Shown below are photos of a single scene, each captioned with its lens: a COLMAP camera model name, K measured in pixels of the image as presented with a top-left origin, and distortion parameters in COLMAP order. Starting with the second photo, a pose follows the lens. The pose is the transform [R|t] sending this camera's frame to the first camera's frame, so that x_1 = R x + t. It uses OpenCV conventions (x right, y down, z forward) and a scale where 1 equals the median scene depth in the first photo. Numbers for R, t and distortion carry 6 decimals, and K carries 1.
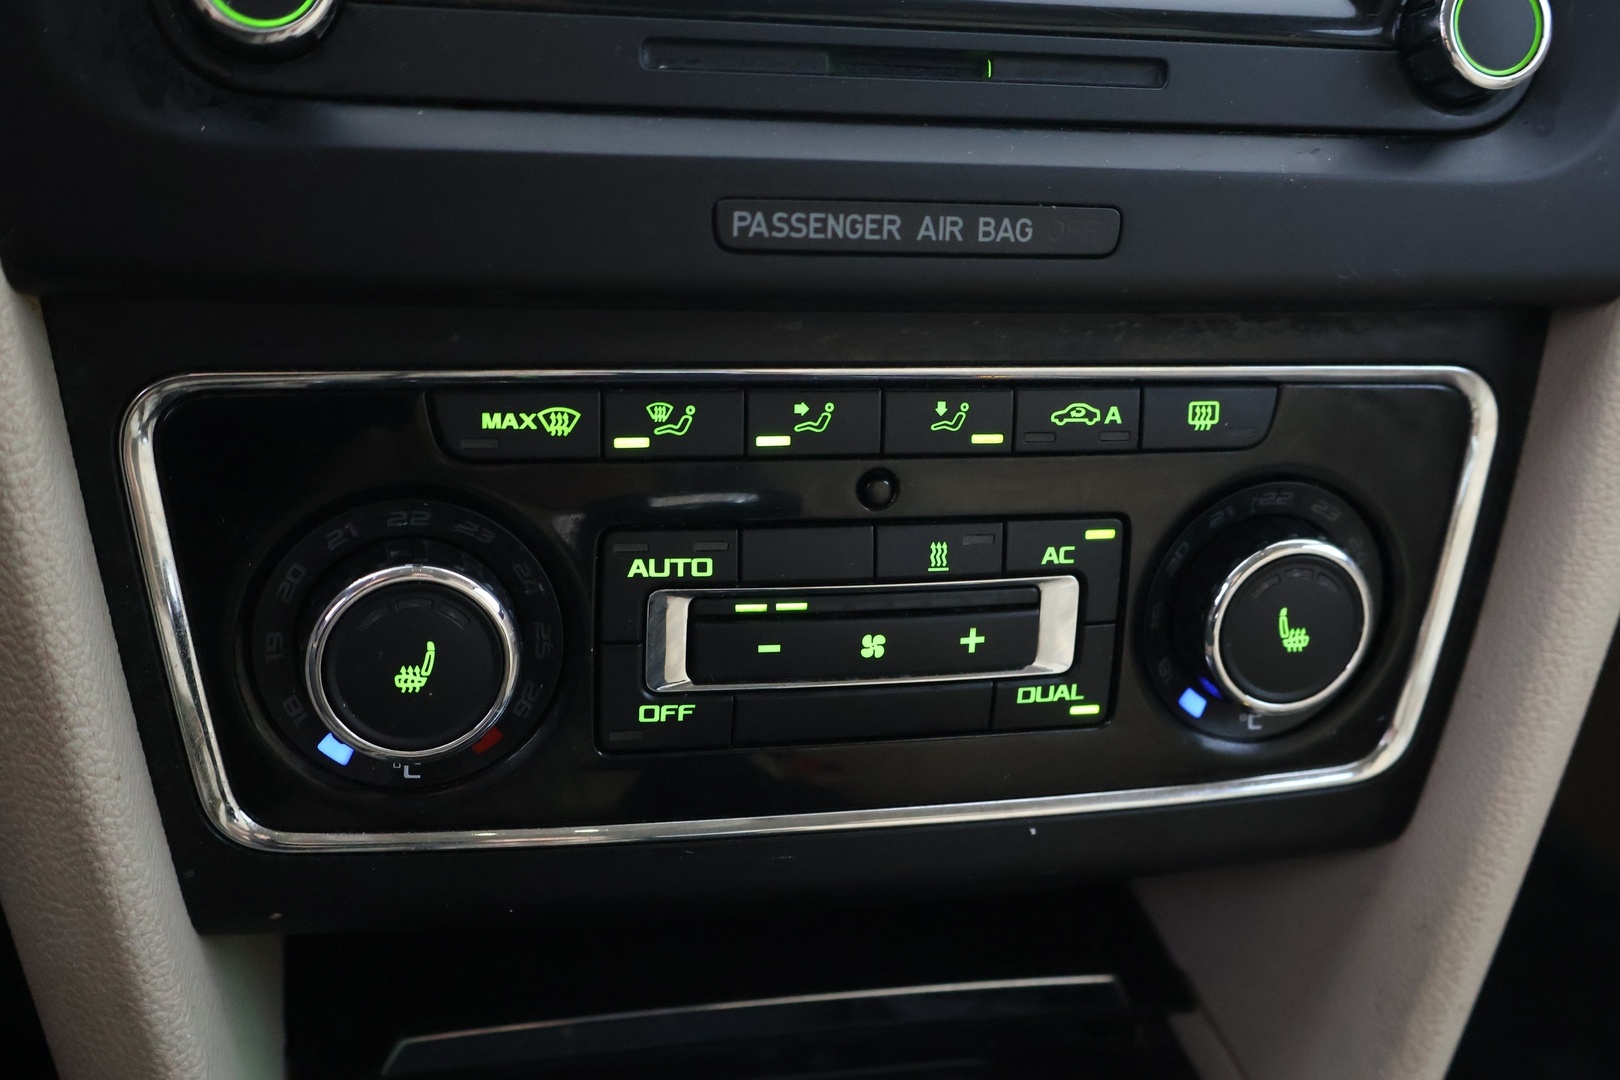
lens RADIAL K [[1944.5, 0, 804.7], [0, 1944.5, 544.4], [0, 0, 1]] dist [-0.016520, 0.000000]
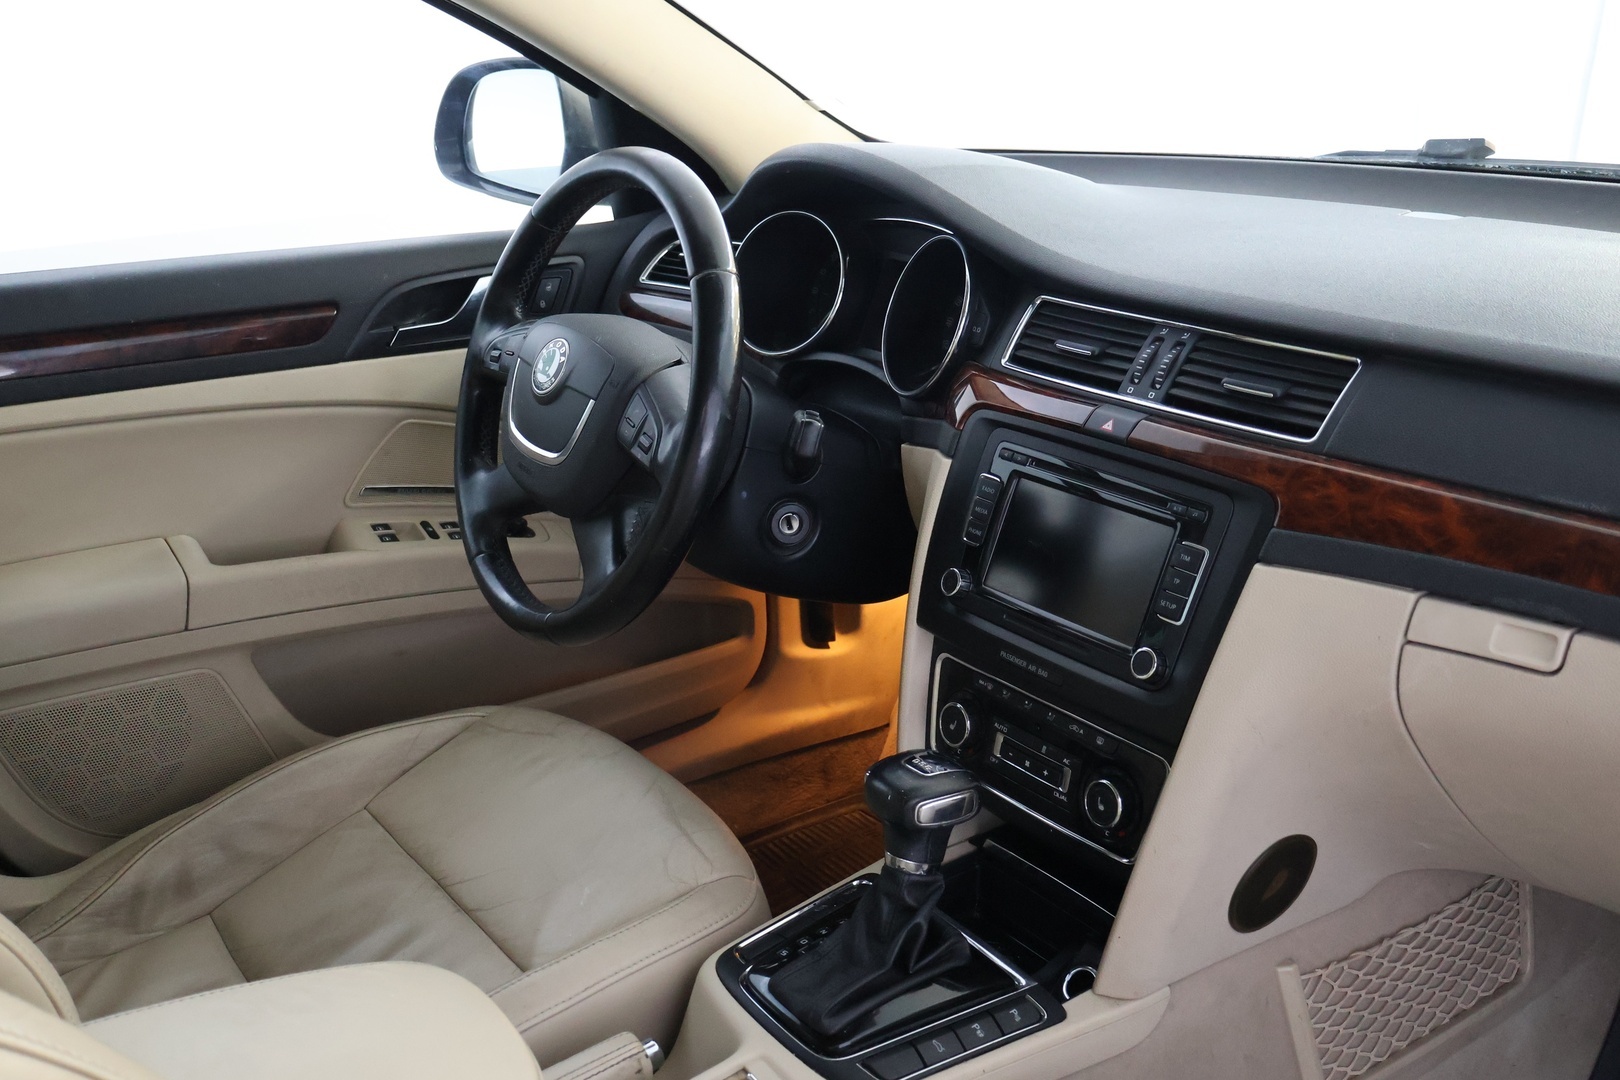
lens RADIAL K [[1540.6, 0, 811.6], [0, 1540.6, 536.7], [0, 0, 1]] dist [-0.024853, 0.000000]
pose [[0.357490, 0.195218, -0.913286, 2.915047], [-0.392372, 0.918810, 0.042811, -0.371070], [0.847493, 0.343043, 0.405064, -0.936115]]
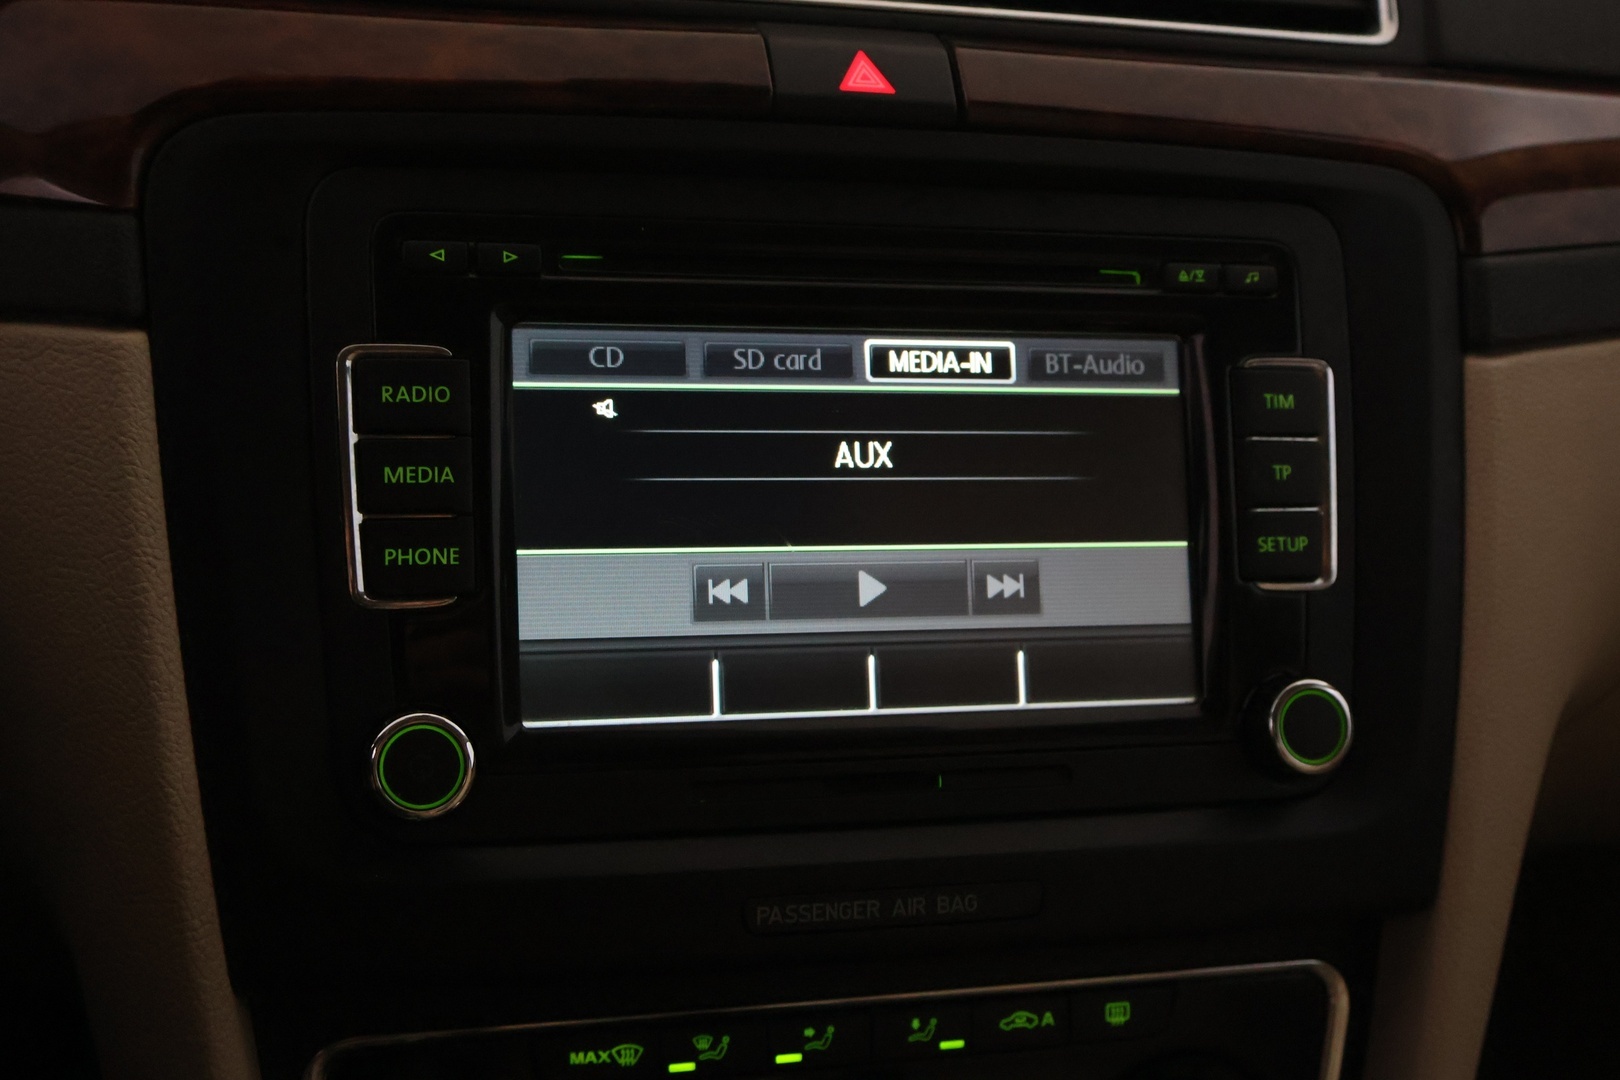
lens RADIAL K [[1944.5, 0, 808.6], [0, 1944.5, 542.8], [0, 0, 1]] dist [-0.016520, 0.000000]
pose [[0.999312, -0.033102, 0.016719, -0.013523], [0.035558, 0.983297, -0.178502, -0.161780], [-0.010531, 0.178973, 0.983798, -0.354547]]
